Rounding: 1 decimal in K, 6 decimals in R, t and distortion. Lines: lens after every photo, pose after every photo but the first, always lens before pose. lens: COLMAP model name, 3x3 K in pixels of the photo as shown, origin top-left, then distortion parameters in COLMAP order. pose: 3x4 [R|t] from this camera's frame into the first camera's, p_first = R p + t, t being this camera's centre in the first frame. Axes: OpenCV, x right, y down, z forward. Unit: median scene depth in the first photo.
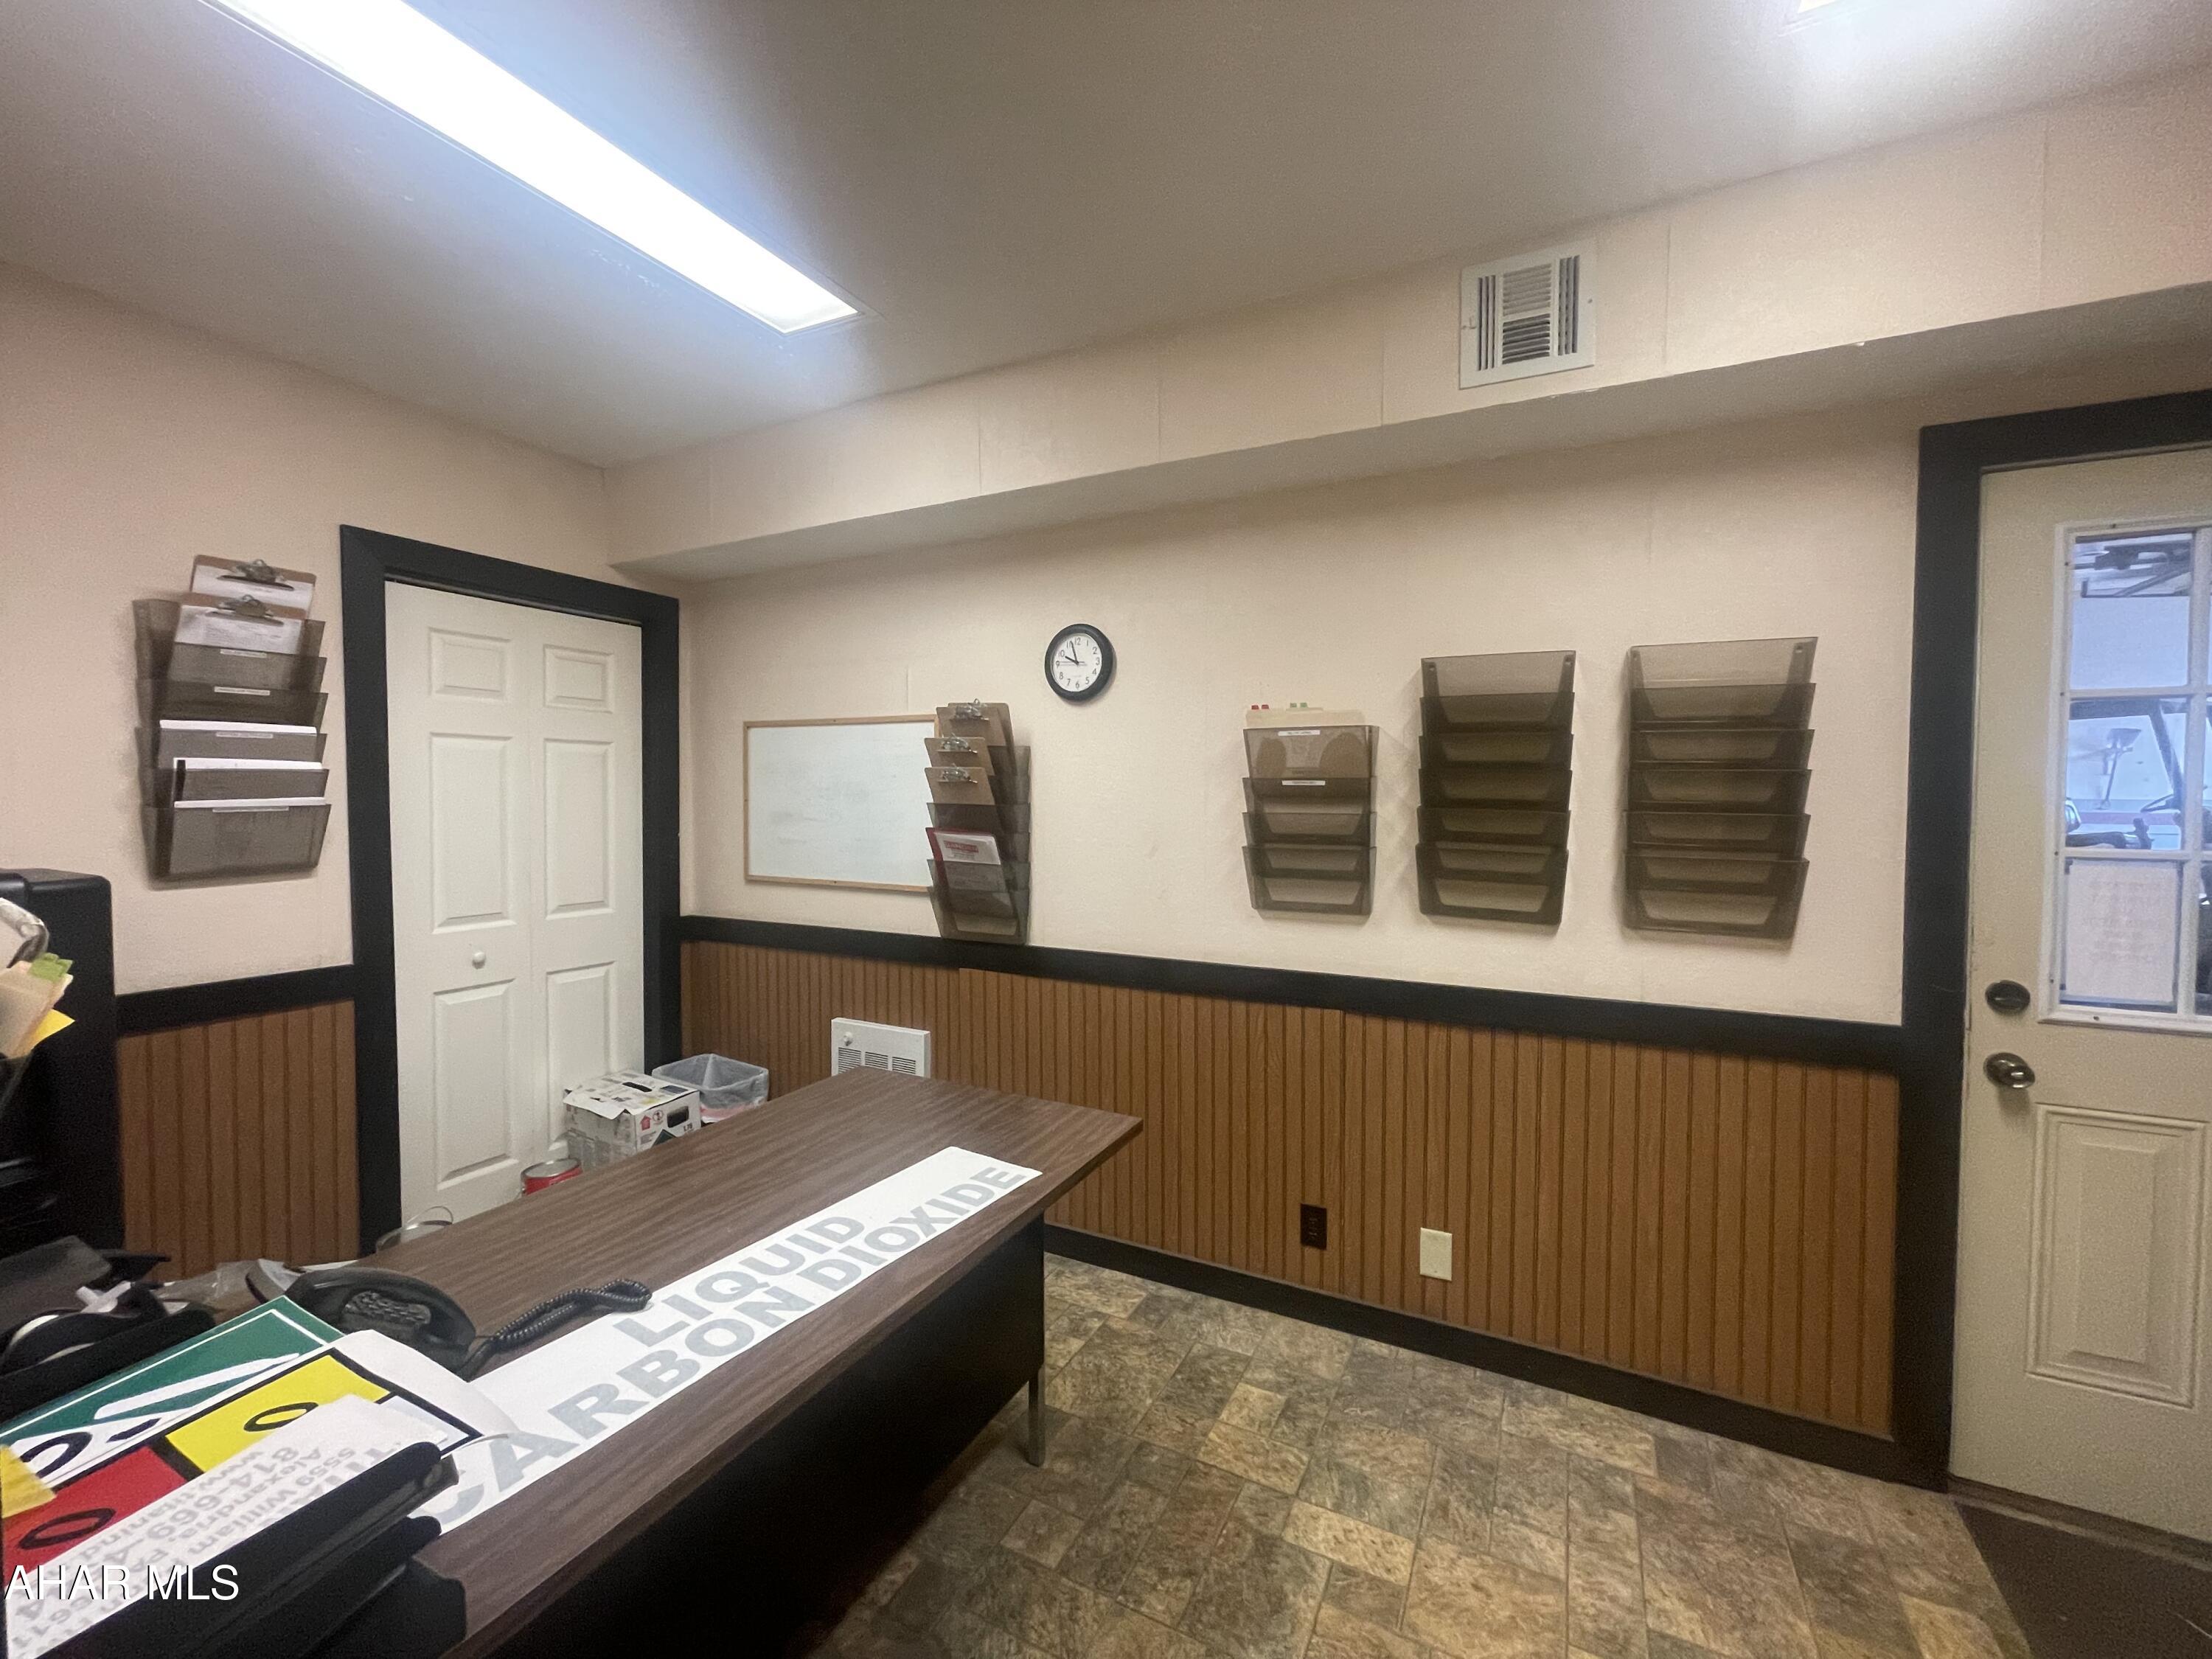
lens RADIAL K [[894.7, 0, 1102.8], [0, 894.7, 819.7], [0, 0, 1]] dist [-0.001351, -0.001036]
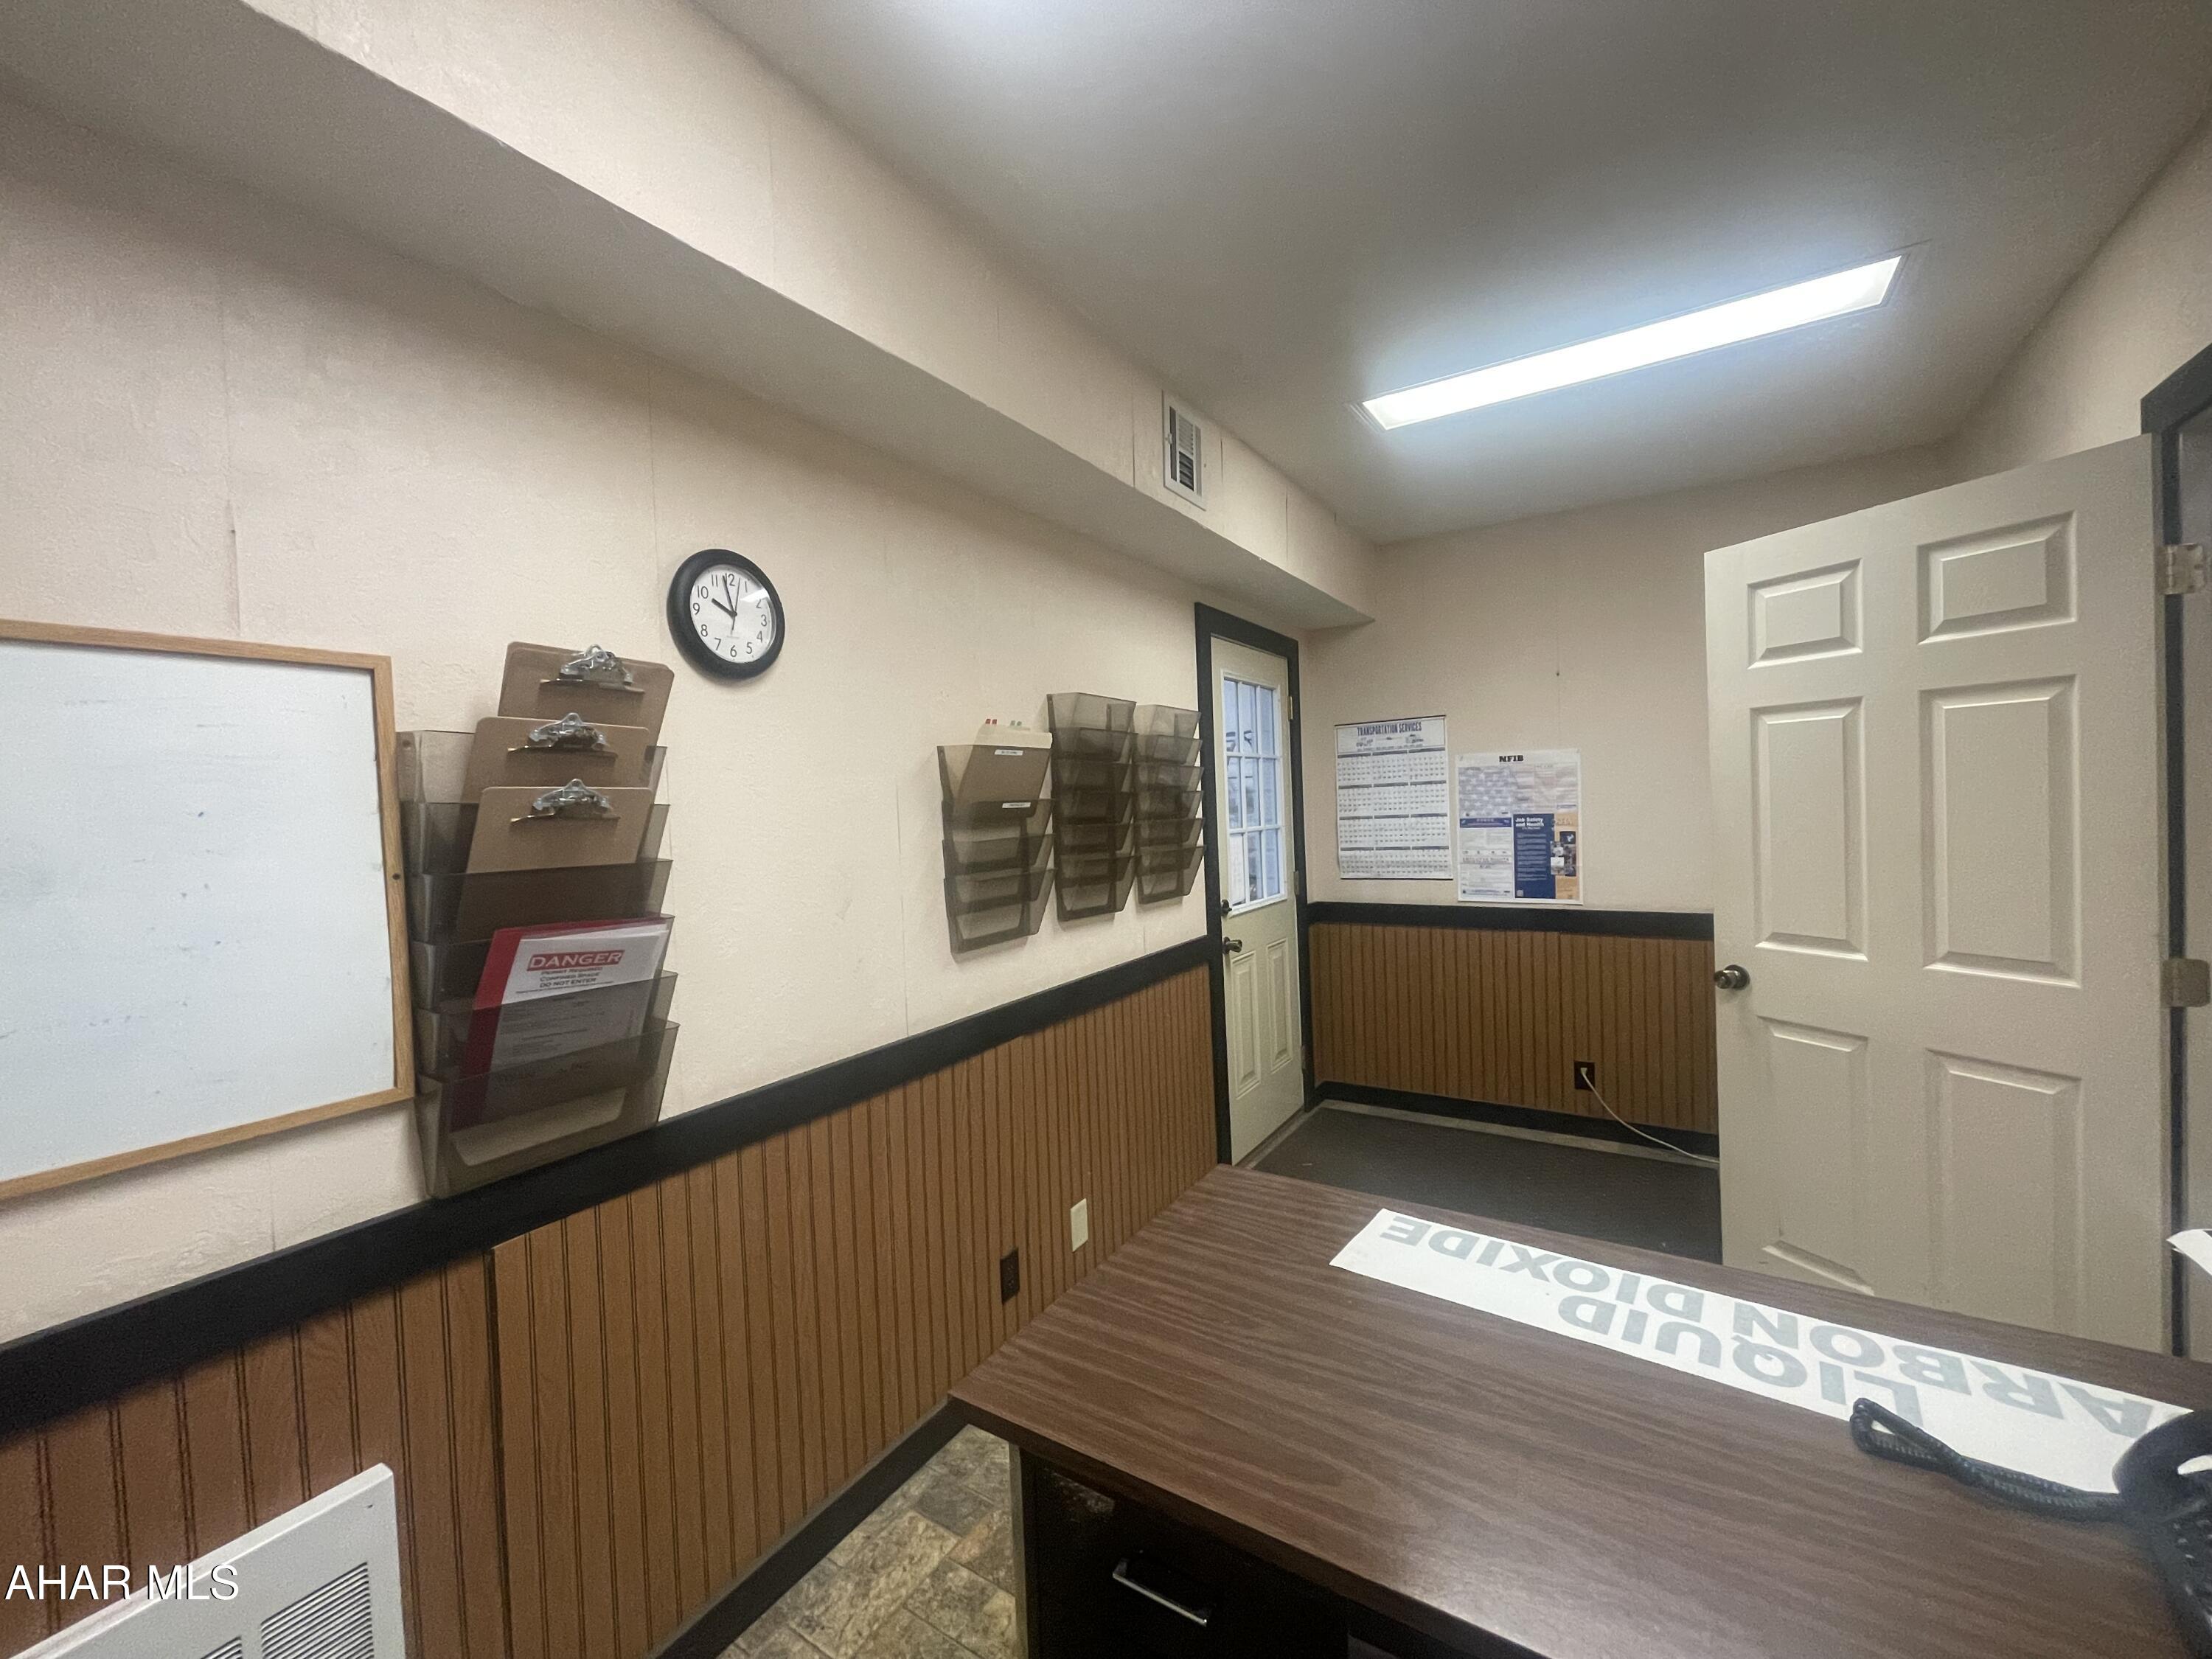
lens RADIAL K [[894.7, 0, 1102.2], [0, 894.7, 825.7], [0, 0, 1]] dist [-0.001351, -0.001036]
pose [[0.081715, -0.033671, 0.996087, -0.889182], [0.070596, 0.997114, 0.027915, -0.048892], [-0.994152, 0.068038, 0.083856, 1.032825]]
